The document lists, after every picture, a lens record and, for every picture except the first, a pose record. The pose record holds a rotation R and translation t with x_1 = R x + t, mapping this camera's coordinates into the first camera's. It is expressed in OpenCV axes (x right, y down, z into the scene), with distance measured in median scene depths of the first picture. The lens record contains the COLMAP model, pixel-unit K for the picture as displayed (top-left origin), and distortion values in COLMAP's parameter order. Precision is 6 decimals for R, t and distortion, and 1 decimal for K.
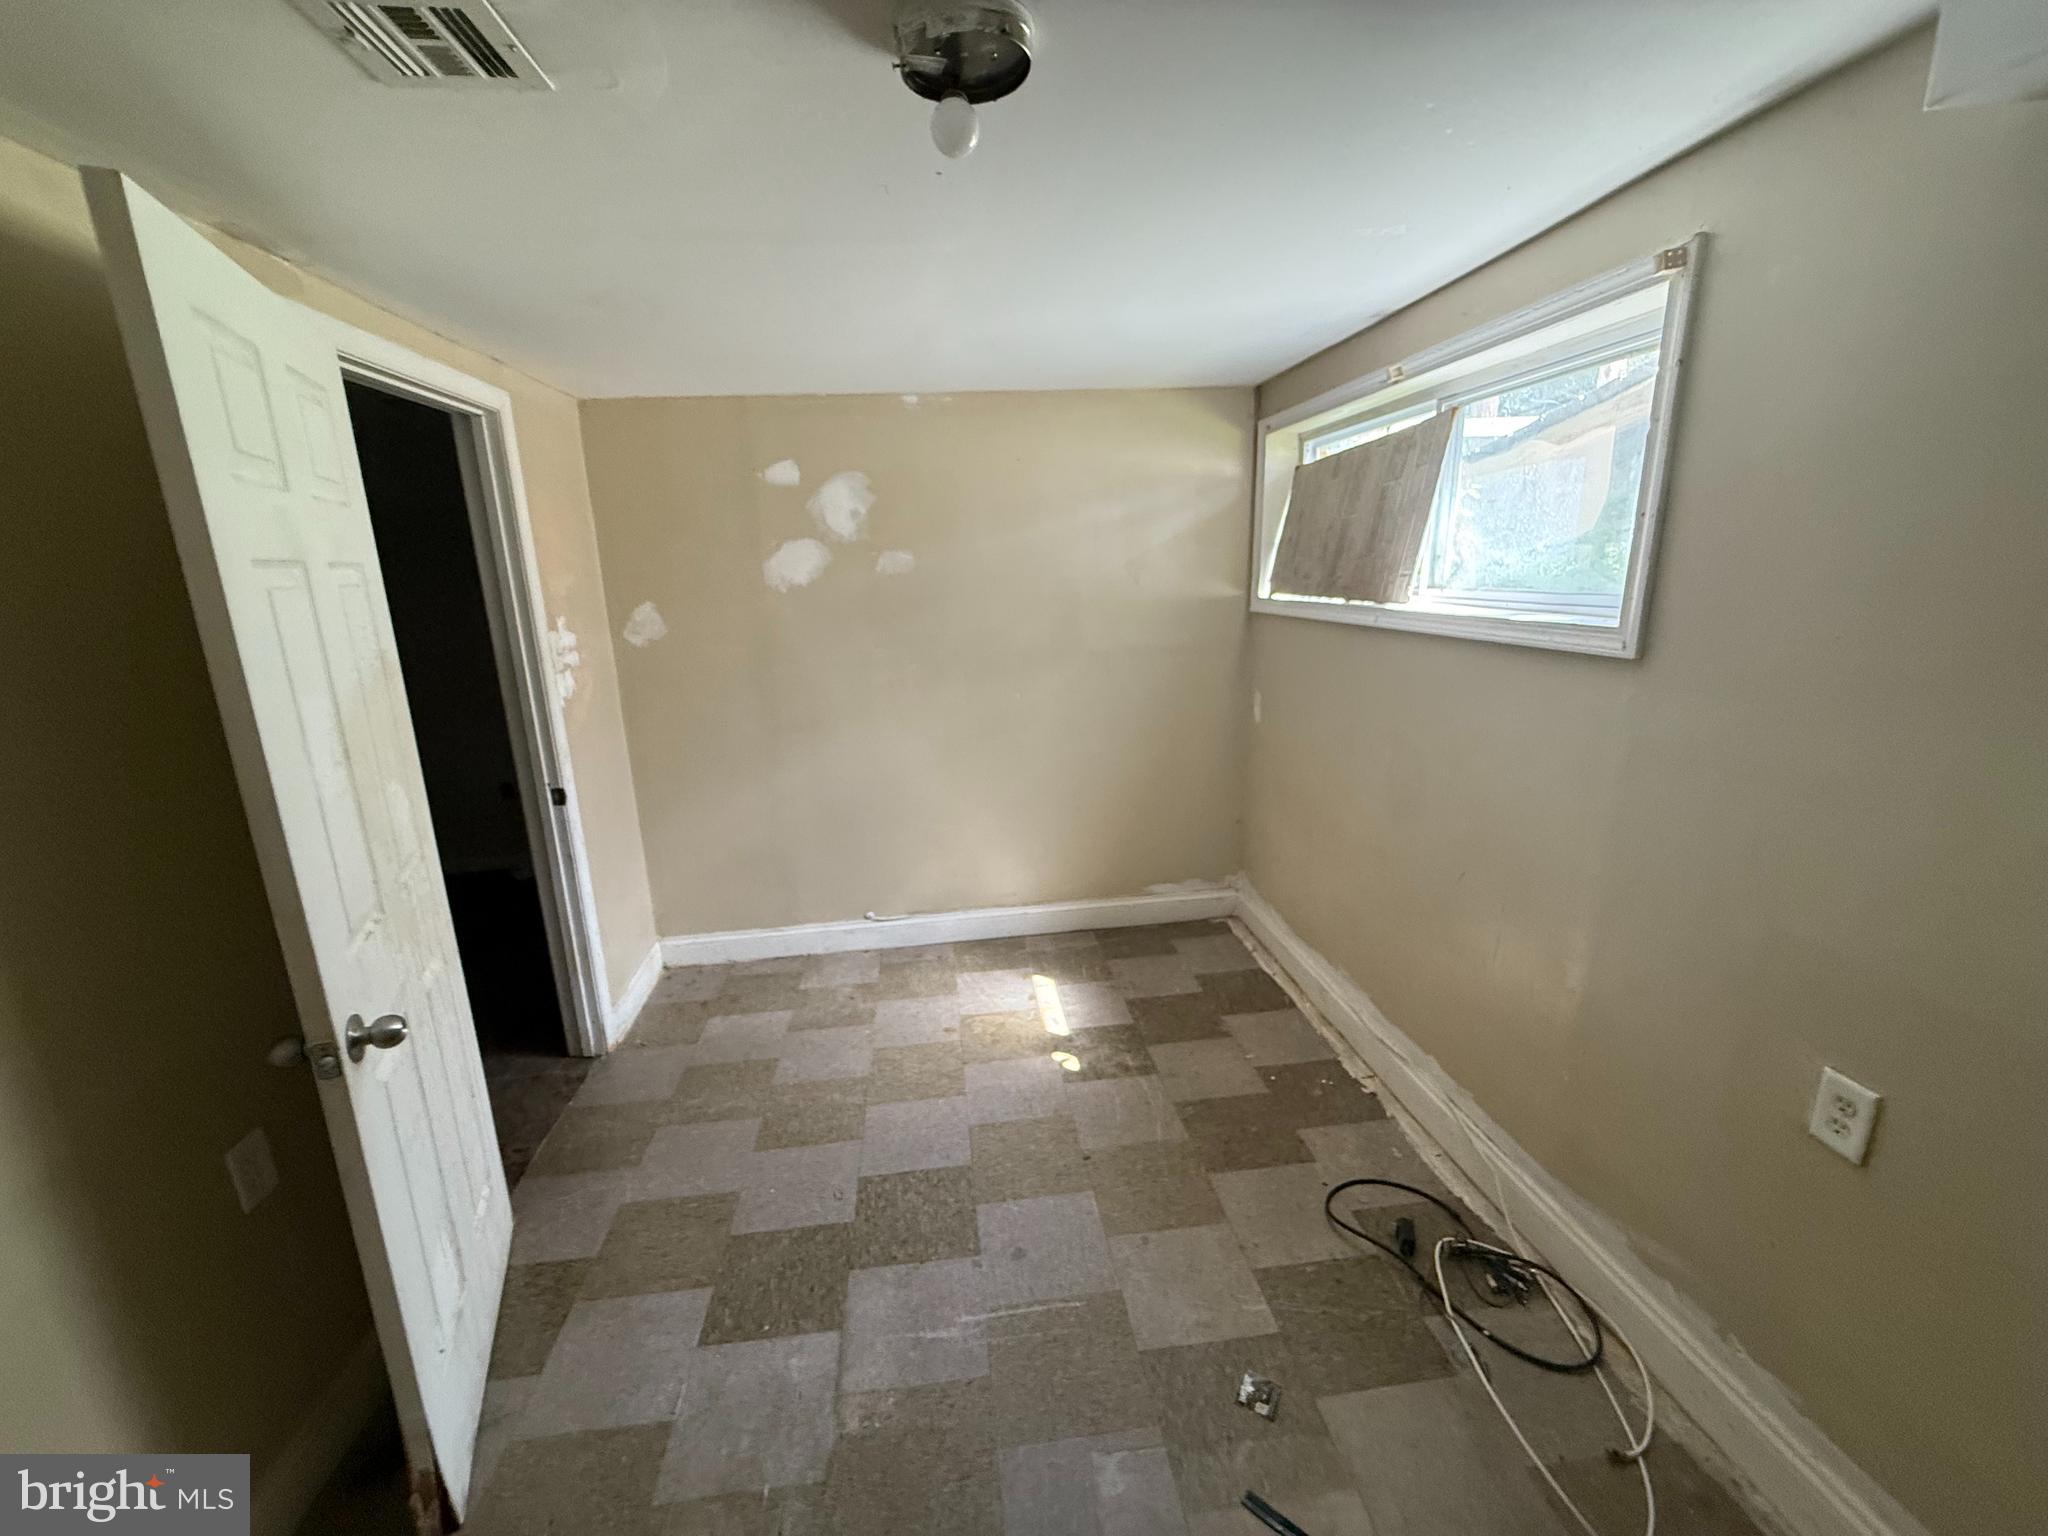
lens RADIAL K [[825.2, 0, 991.3], [0, 825.2, 773.7], [0, 0, 1]] dist [-0.000138, -0.000079]
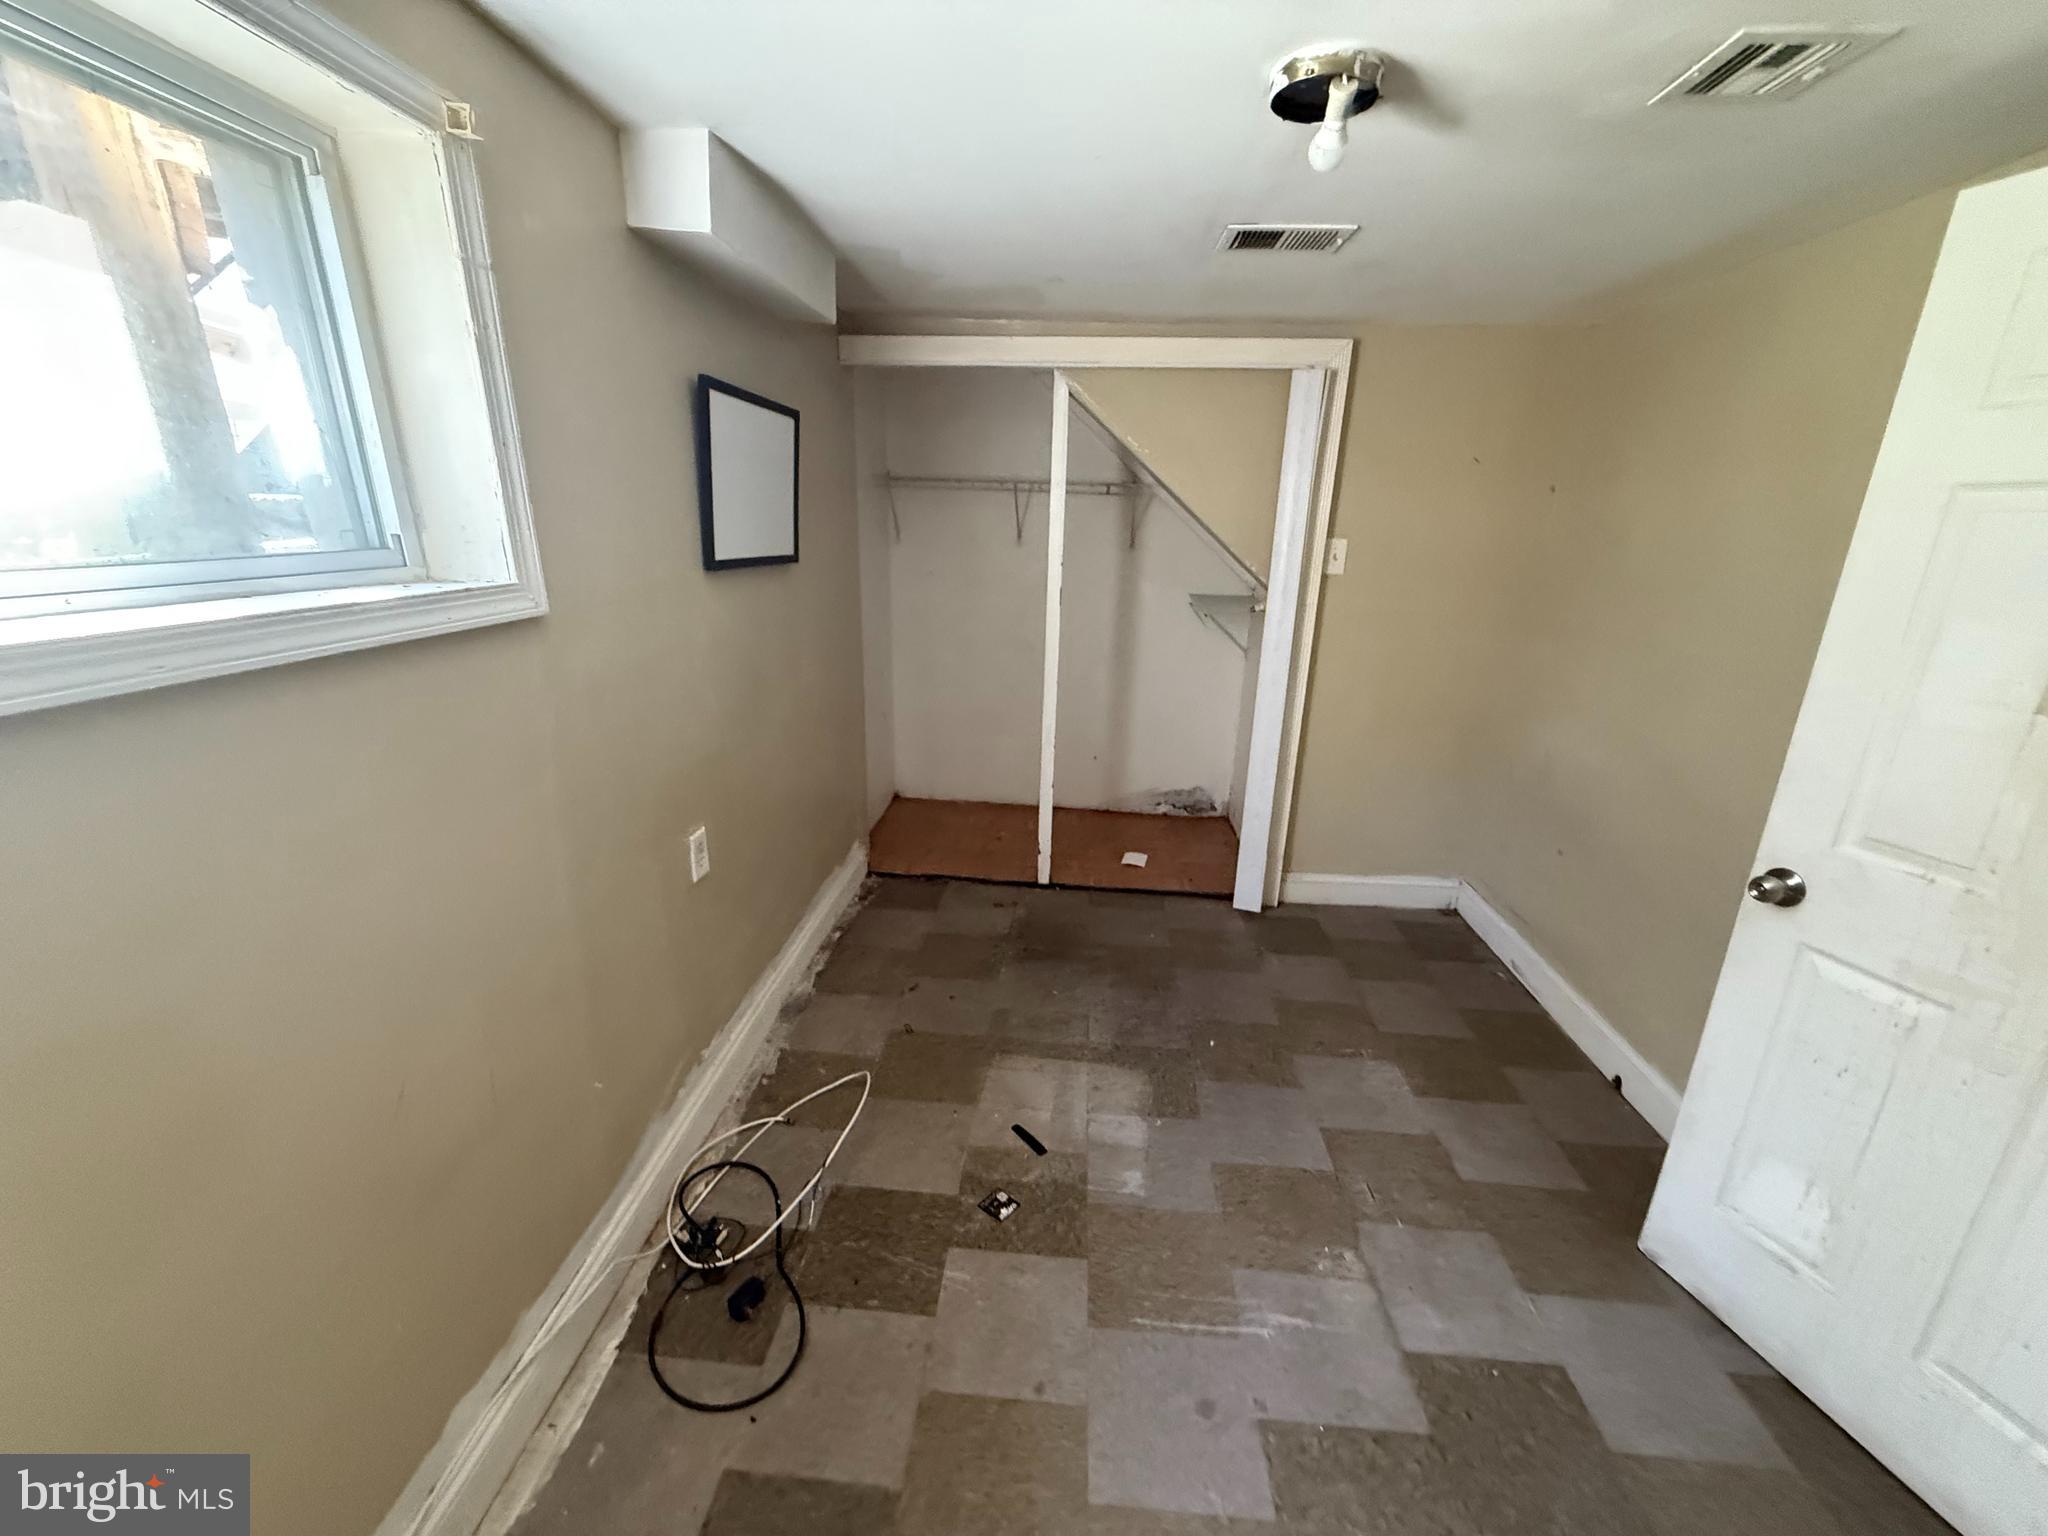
lens RADIAL K [[825.2, 0, 1017.7], [0, 825.2, 767.8], [0, 0, 1]] dist [-0.000138, -0.000079]
pose [[-0.987370, -0.031396, 0.155290, 0.114743], [0.051920, 0.861919, 0.504381, -0.352827], [-0.149683, 0.506074, -0.849402, 1.486512]]
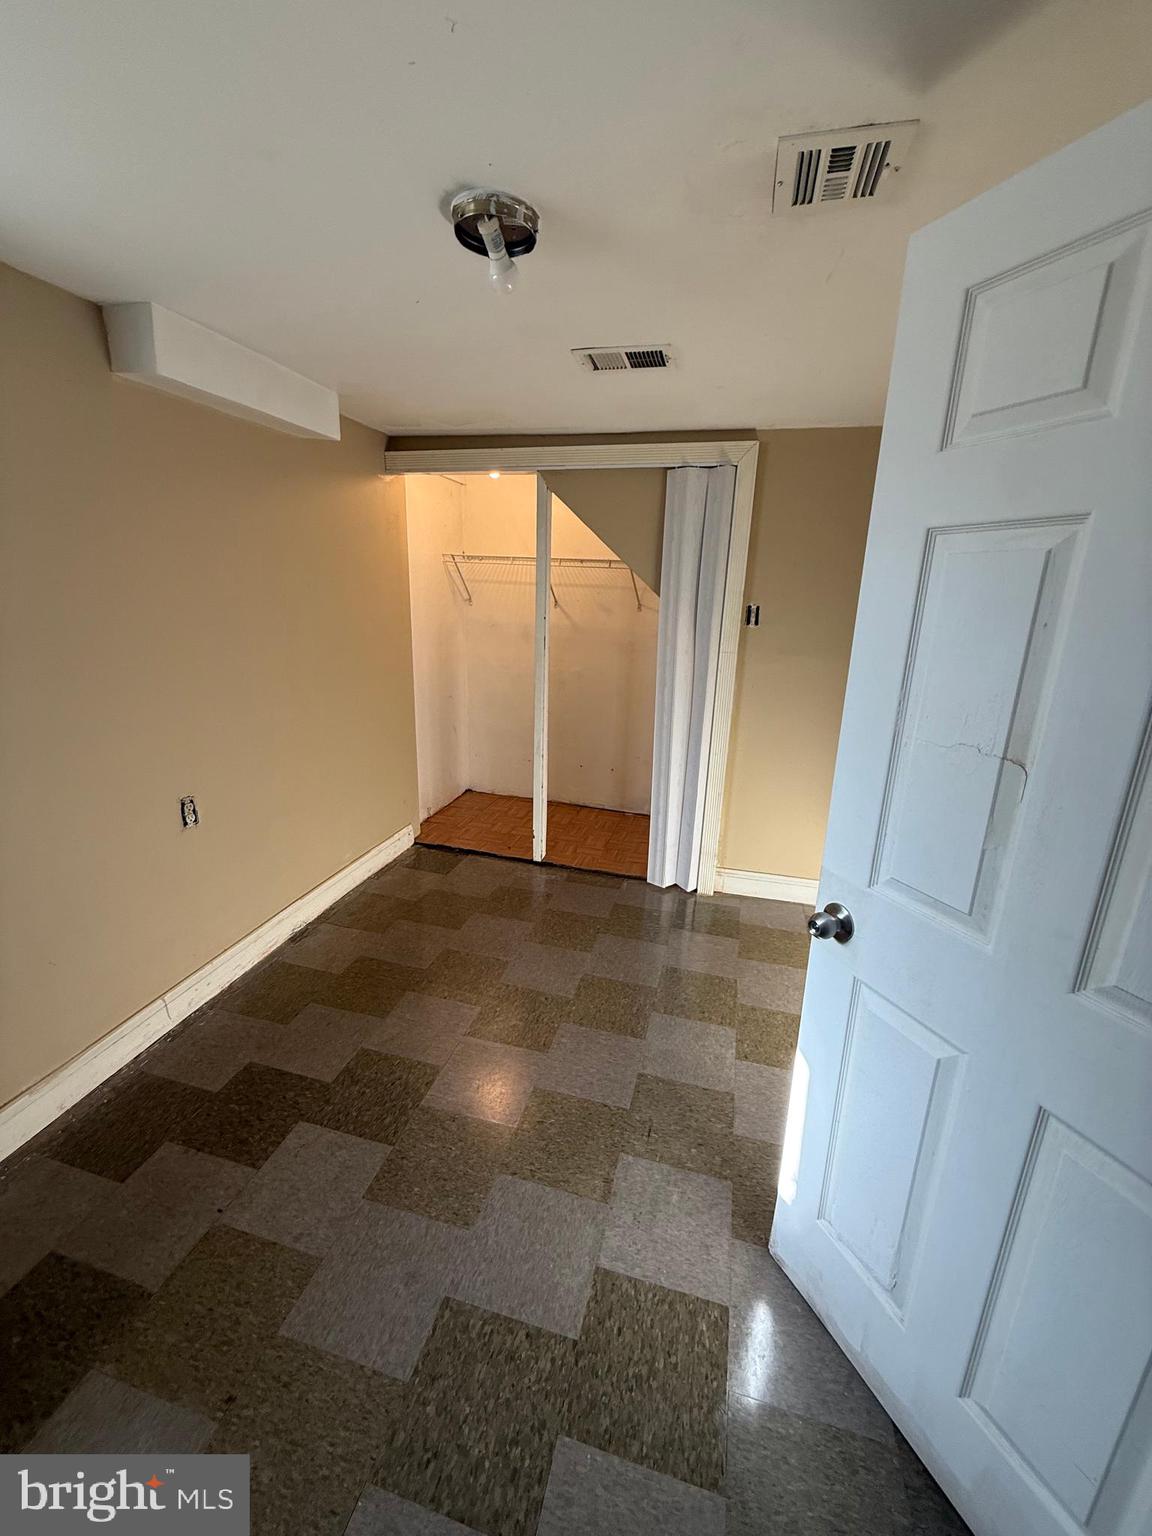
lens RADIAL K [[618.9, 0, 577.1], [0, 618.9, 763.7], [0, 0, 1]] dist [-0.000138, -0.000079]
pose [[-0.942987, -0.098194, 0.318016, -0.349677], [0.072149, 0.872461, 0.483328, -0.311618], [-0.324916, 0.478716, -0.815635, 1.339888]]
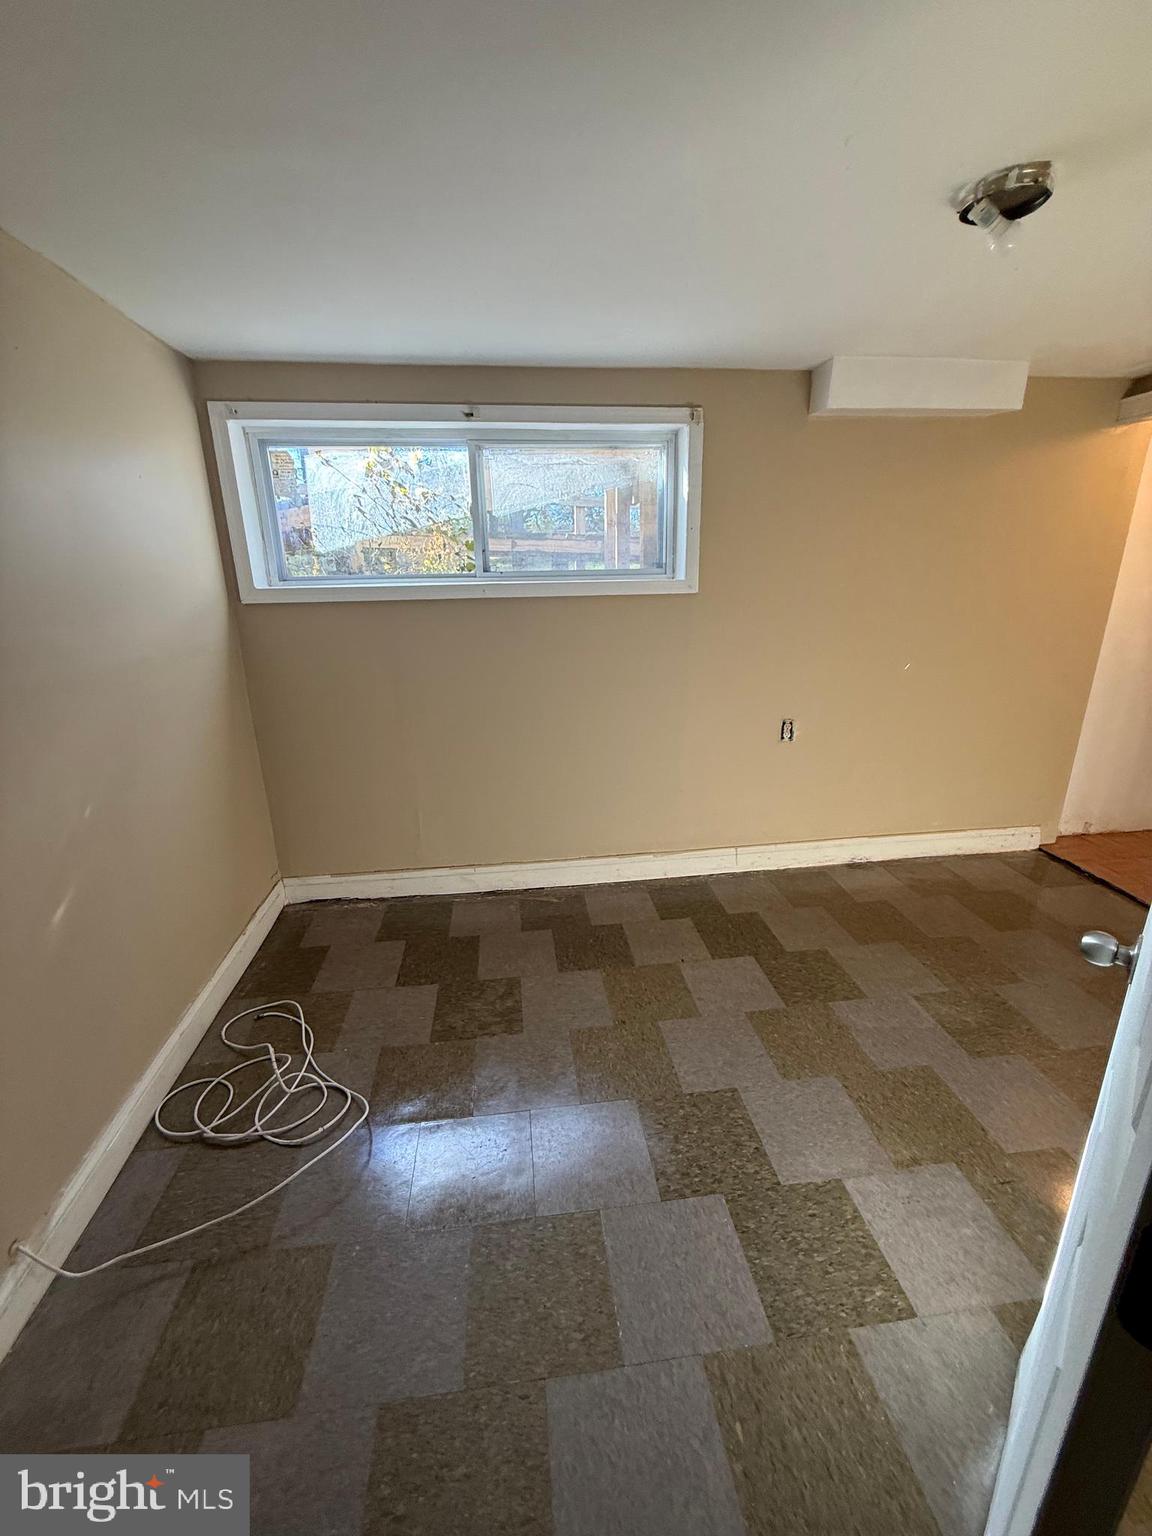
lens RADIAL K [[618.9, 0, 568.1], [0, 618.9, 772.1], [0, 0, 1]] dist [-0.000138, -0.000079]
pose [[-0.024215, -0.285959, 0.957936, -0.849415], [0.262865, 0.922677, 0.282079, -0.224541], [-0.964529, 0.258639, 0.052826, 1.161816]]
